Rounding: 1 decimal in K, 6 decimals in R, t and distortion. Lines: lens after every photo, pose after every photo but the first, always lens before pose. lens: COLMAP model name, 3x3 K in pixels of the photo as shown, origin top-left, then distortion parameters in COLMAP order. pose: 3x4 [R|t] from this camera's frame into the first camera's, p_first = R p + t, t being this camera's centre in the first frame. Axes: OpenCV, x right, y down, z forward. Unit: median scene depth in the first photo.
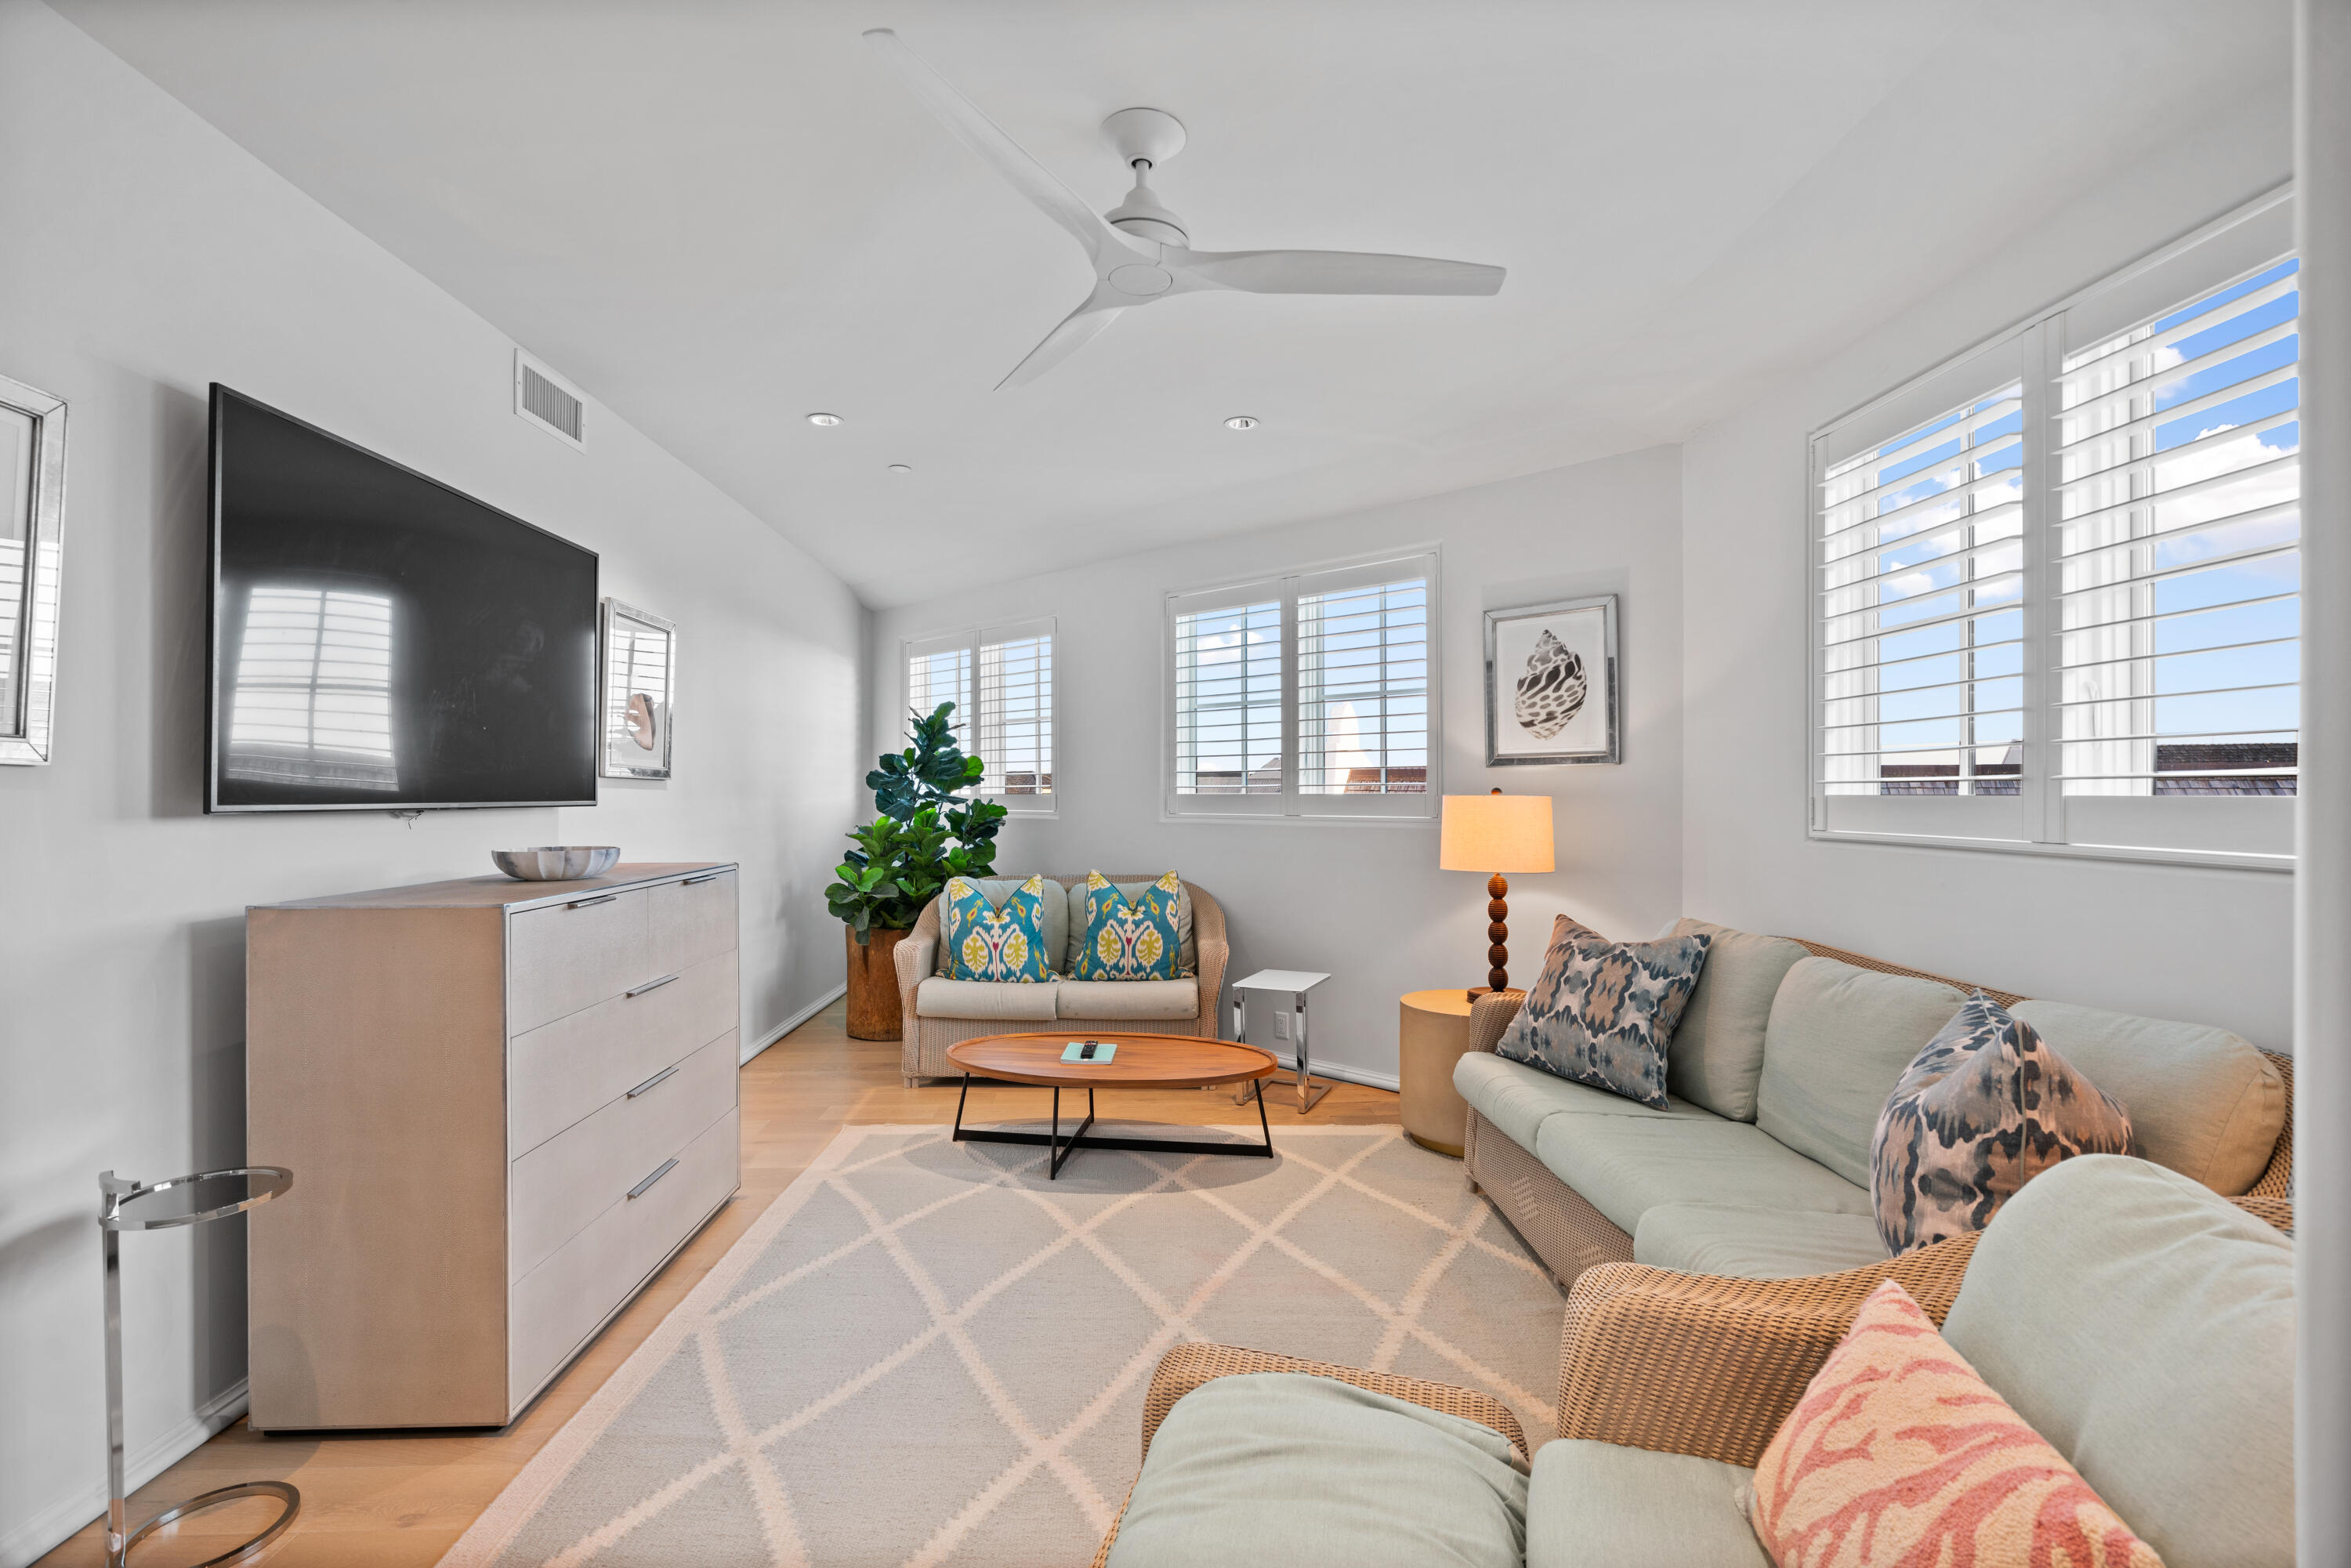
lens RADIAL K [[1080.2, 0, 1166.6], [0, 1080.2, 795.5], [0, 0, 1]] dist [0.001099, -0.000282]
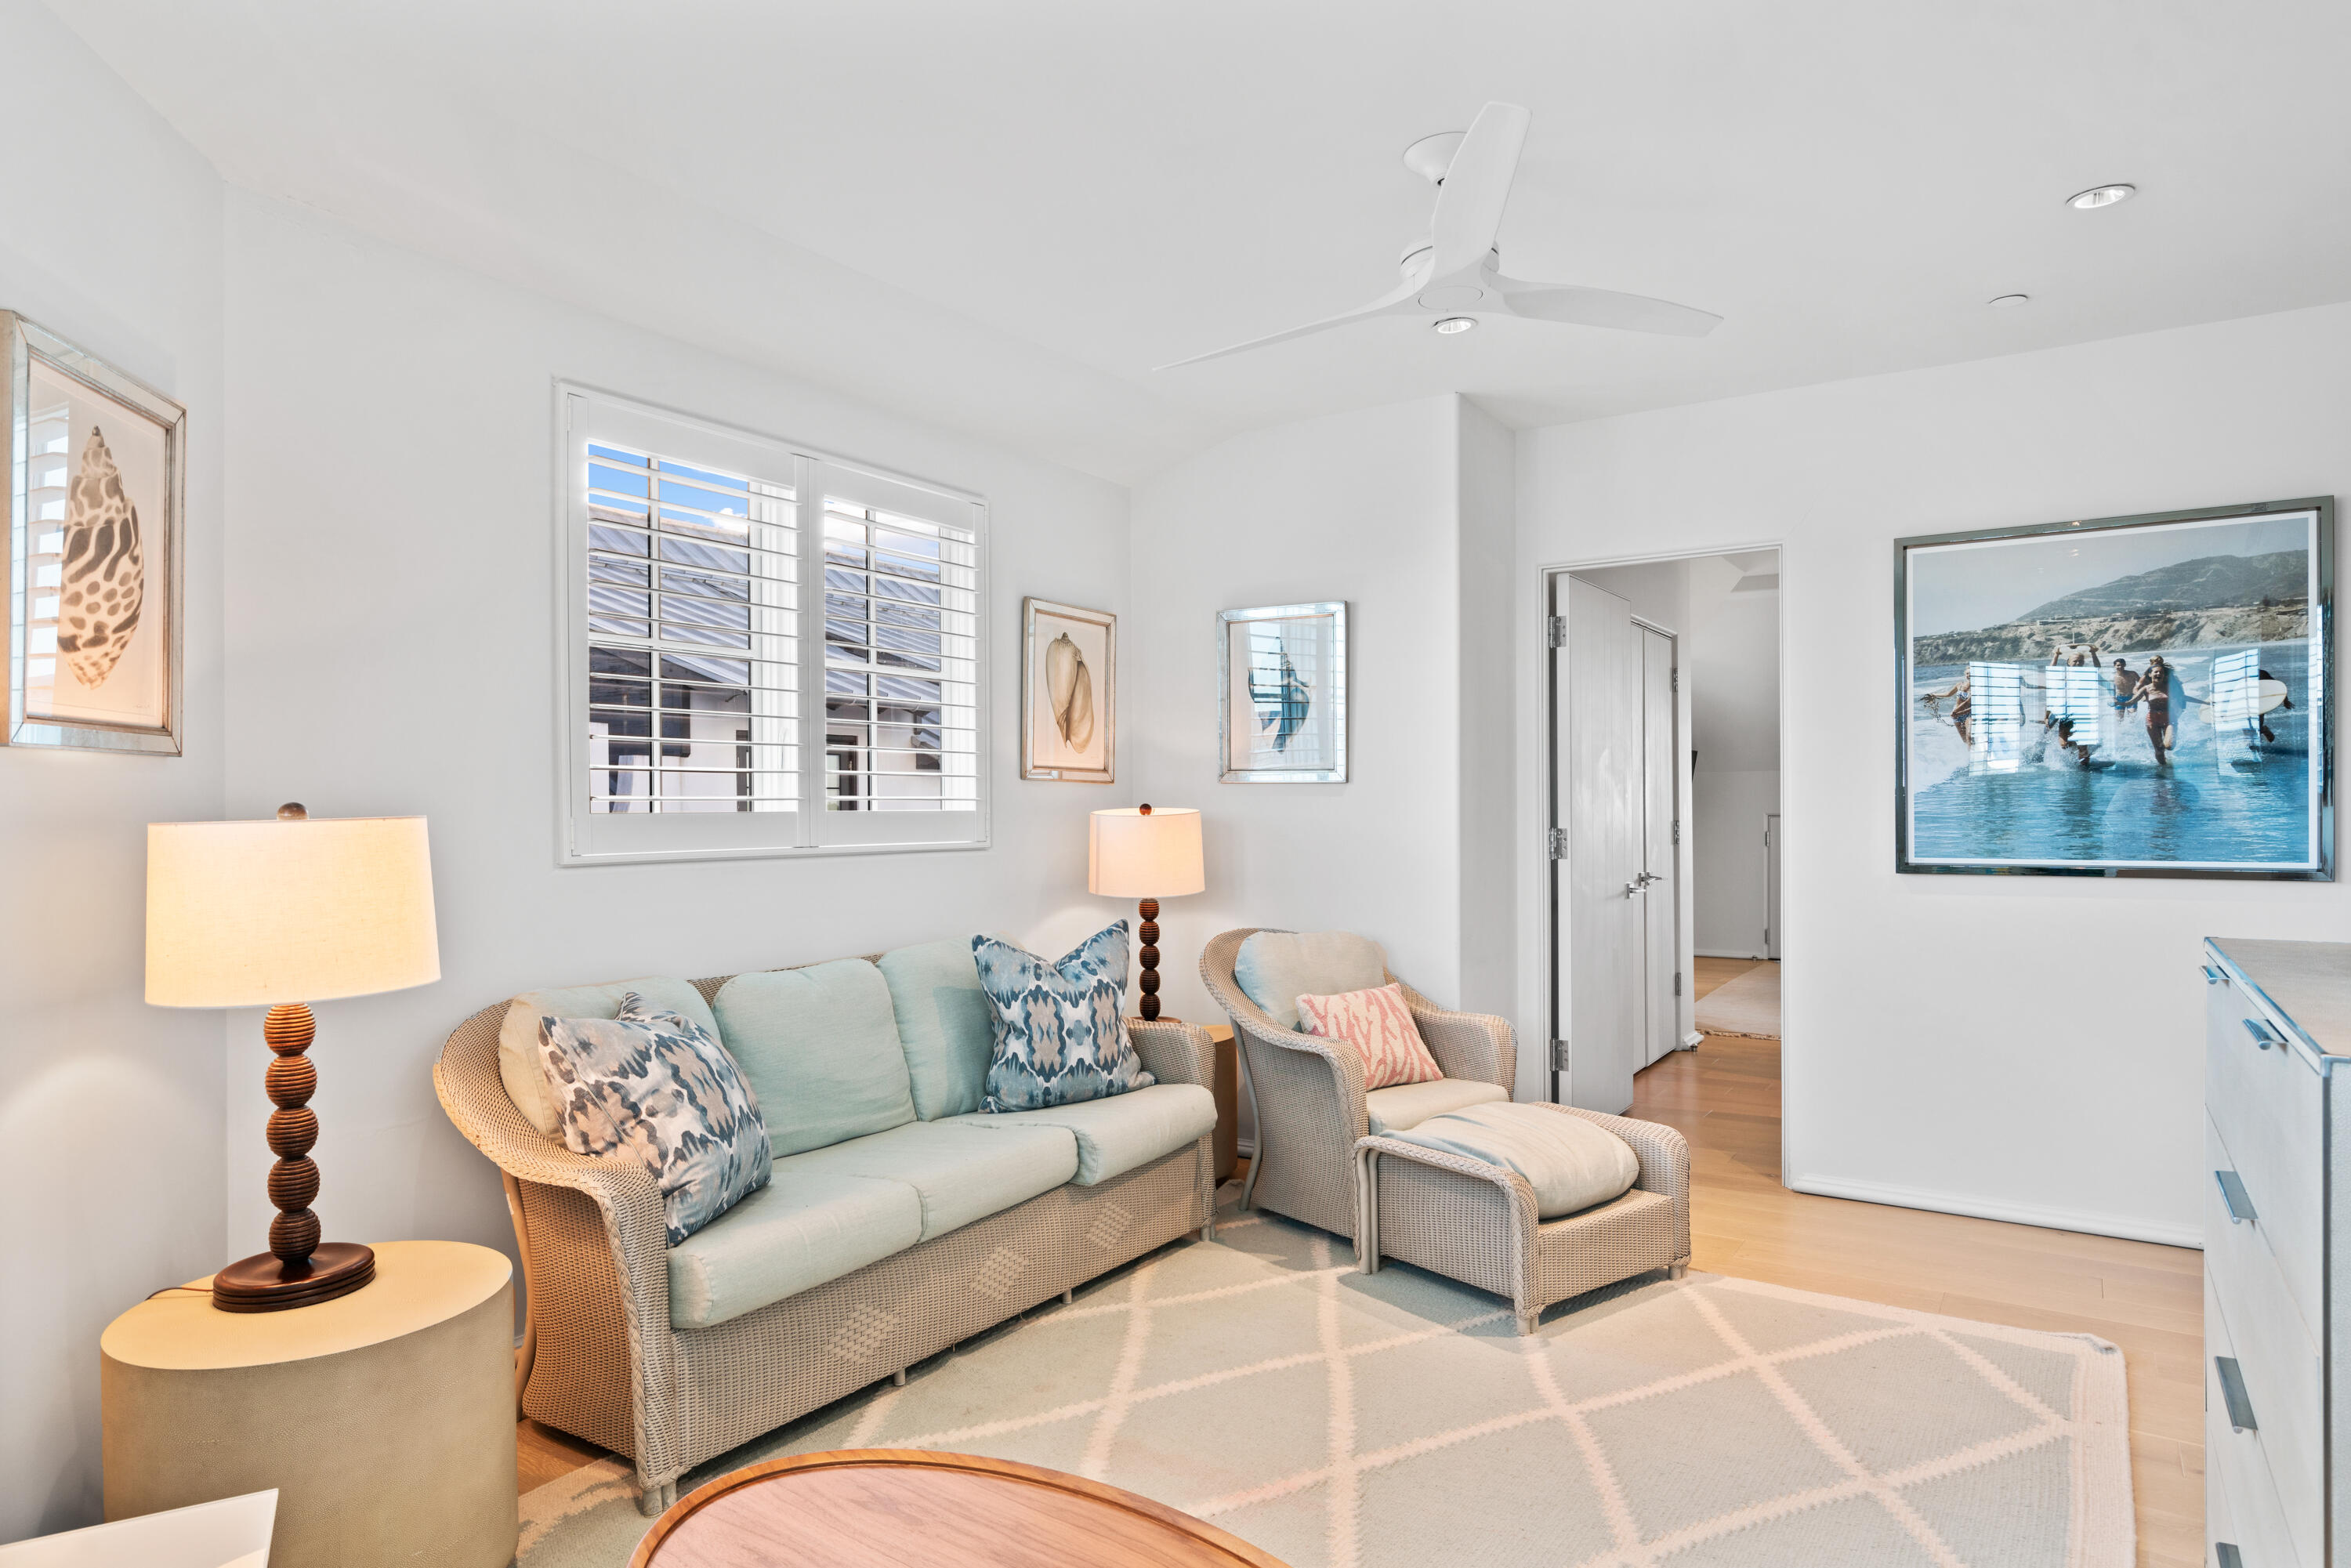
lens RADIAL K [[1349.0, 0, 1172.7], [0, 1349.0, 806.3], [0, 0, 1]] dist [0.002053, 0.000416]
pose [[-0.818344, 0.004295, 0.574713, -0.299342], [0.007557, 0.999966, 0.003288, -0.004675], [-0.574679, 0.007034, -0.818348, 1.220784]]
